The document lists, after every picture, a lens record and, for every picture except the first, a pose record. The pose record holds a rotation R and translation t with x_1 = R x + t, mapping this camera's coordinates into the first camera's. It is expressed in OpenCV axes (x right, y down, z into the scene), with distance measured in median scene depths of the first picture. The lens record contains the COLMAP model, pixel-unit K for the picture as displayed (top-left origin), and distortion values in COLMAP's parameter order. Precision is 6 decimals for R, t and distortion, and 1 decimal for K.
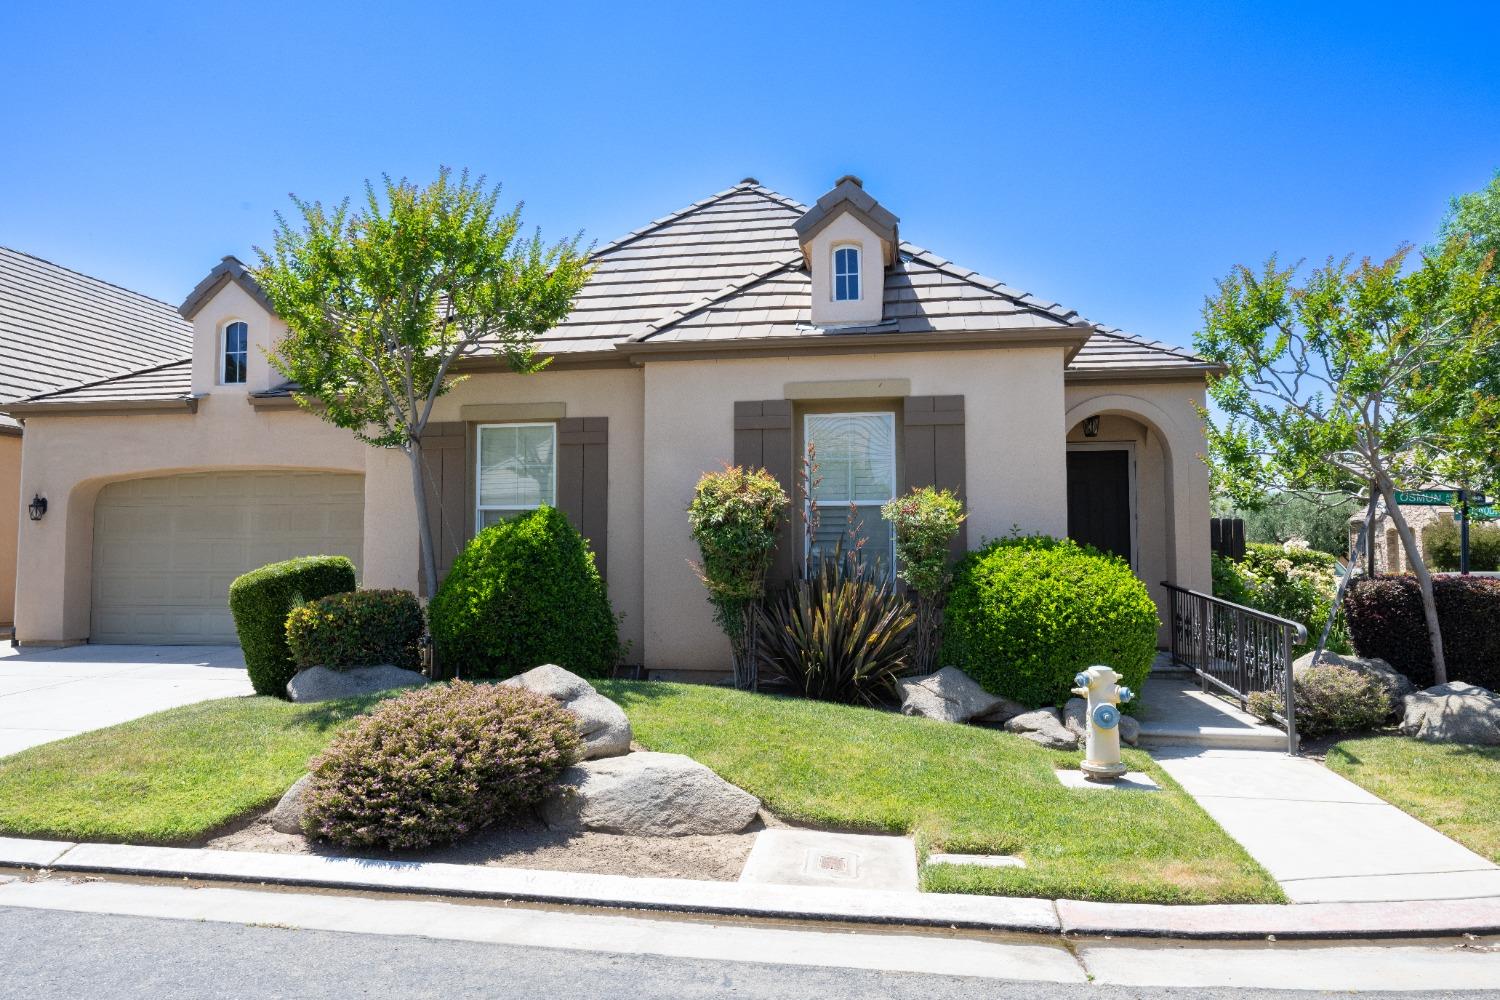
lens RADIAL K [[974.6, 0, 730.0], [0, 974.6, 498.8], [0, 0, 1]] dist [0.001768, -0.001019]
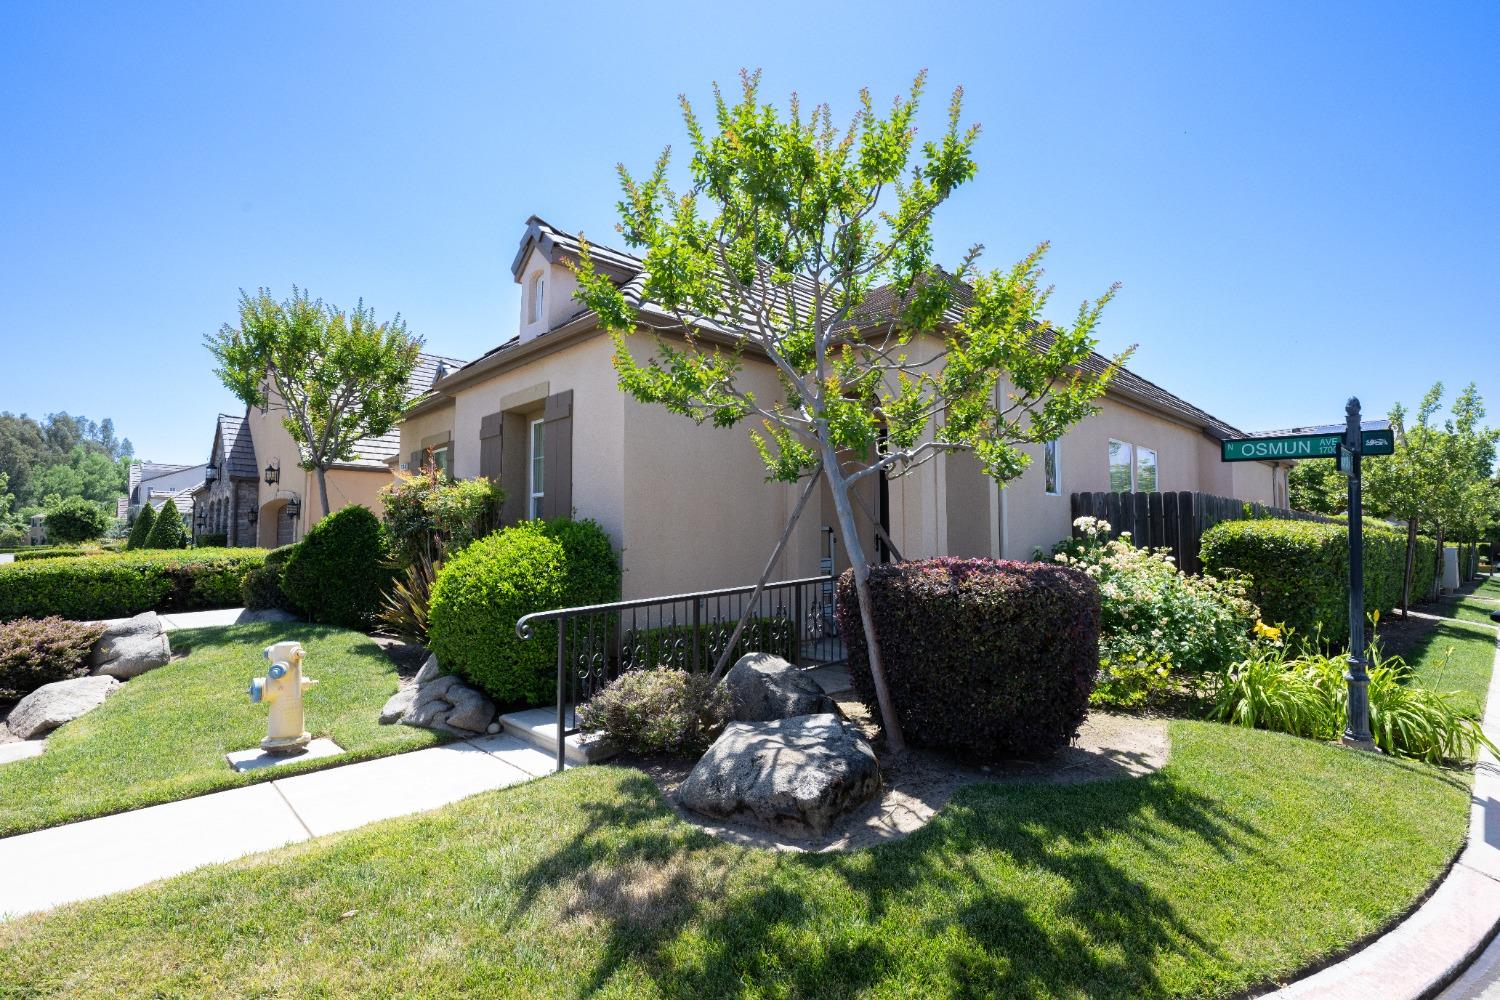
lens RADIAL K [[705.3, 0, 749.6], [0, 705.3, 496.6], [0, 0, 1]] dist [-0.001344, -0.000720]
pose [[0.809580, -0.040611, -0.585603, 0.844403], [0.034859, 0.999169, -0.021099, 0.035517], [0.585973, -0.003332, 0.810324, 0.474441]]
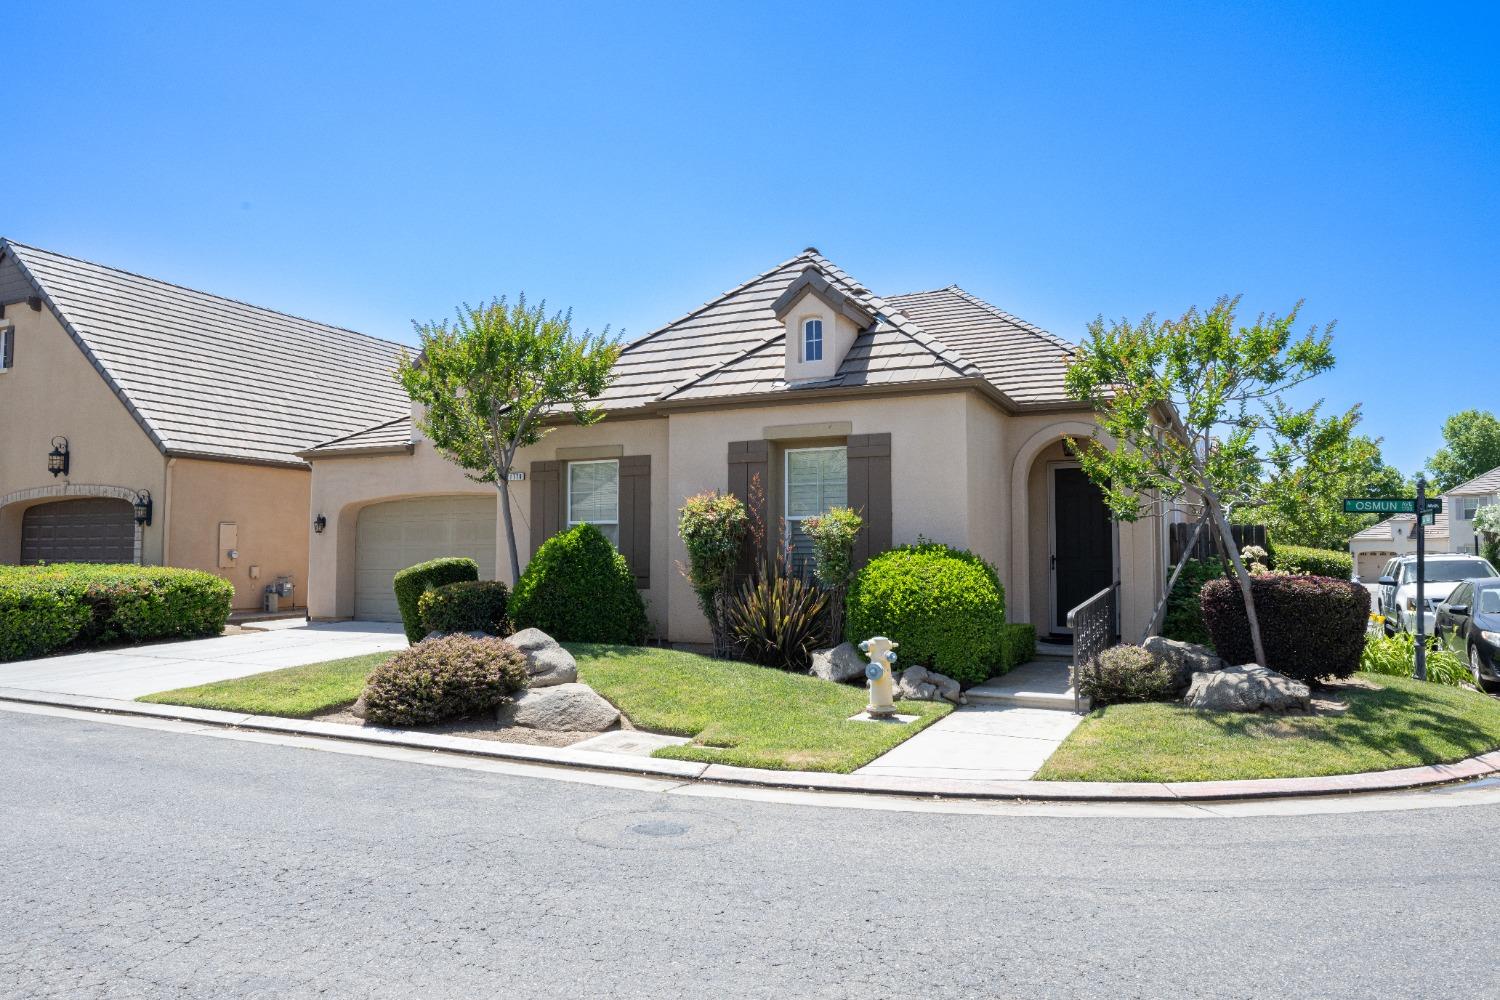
lens RADIAL K [[972.0, 0, 750.2], [0, 972.0, 502.3], [0, 0, 1]] dist [-0.001866, -0.000494]
pose [[0.961439, -0.013548, -0.274683, 0.407291], [0.013338, 0.999908, -0.002635, -0.014237], [0.274693, -0.001130, 0.961531, -0.273218]]
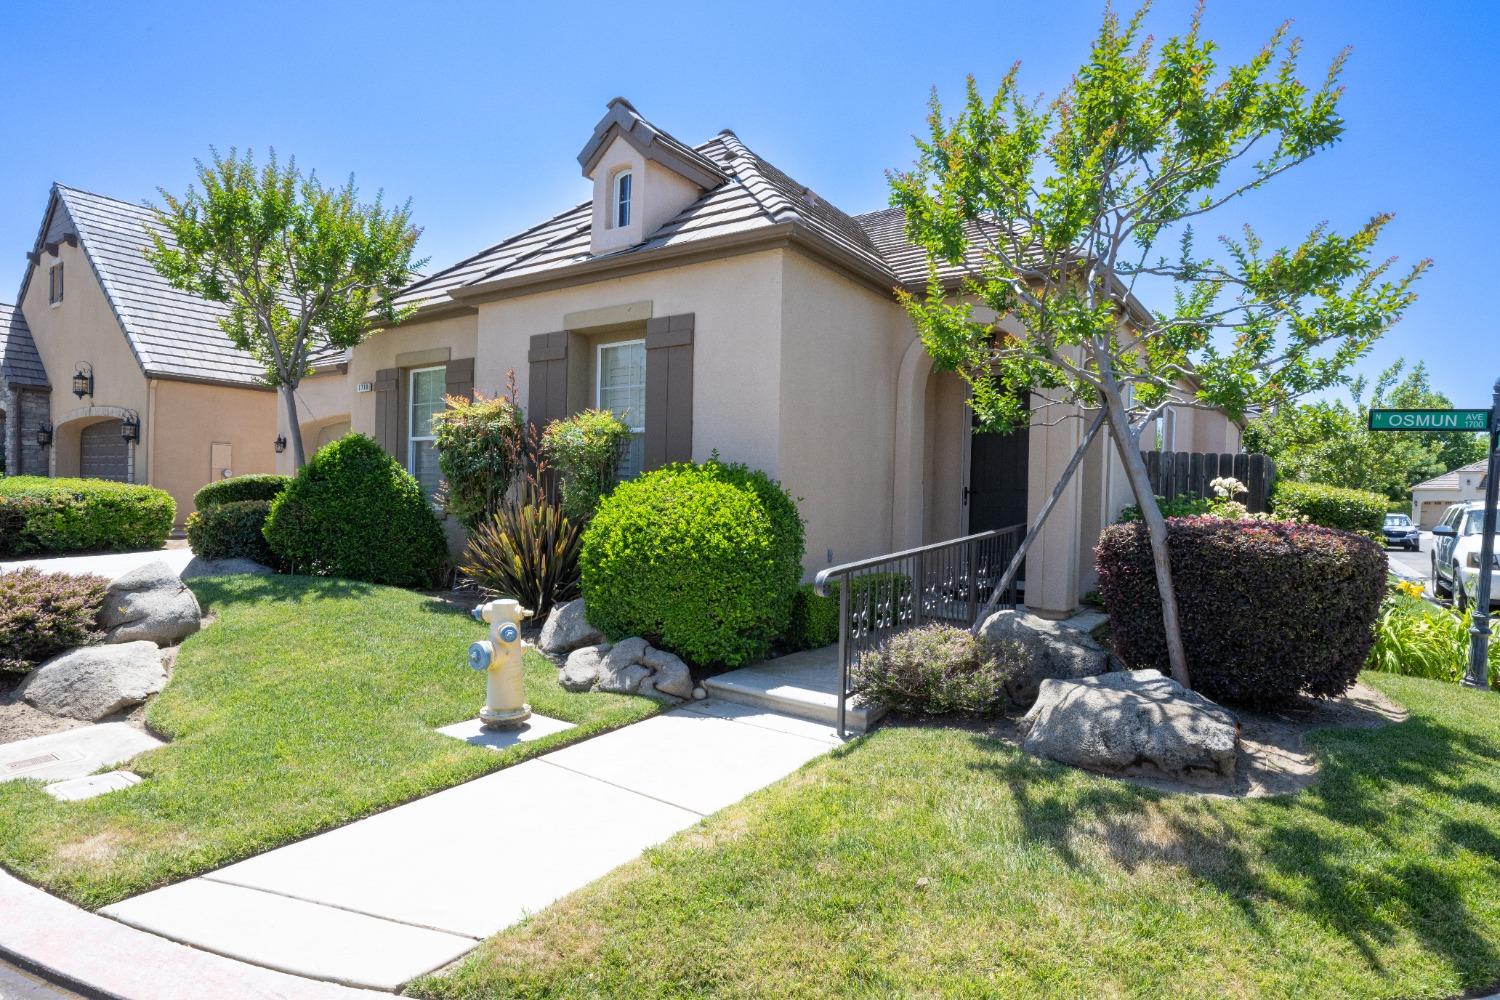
lens RADIAL K [[787.8, 0, 748.0], [0, 787.8, 501.6], [0, 0, 1]] dist [-0.000918, -0.000381]
pose [[0.908400, 0.028314, -0.417141, 0.604558], [-0.001698, 0.997946, 0.064039, 0.026609], [0.418098, -0.057465, 0.906583, 0.315704]]
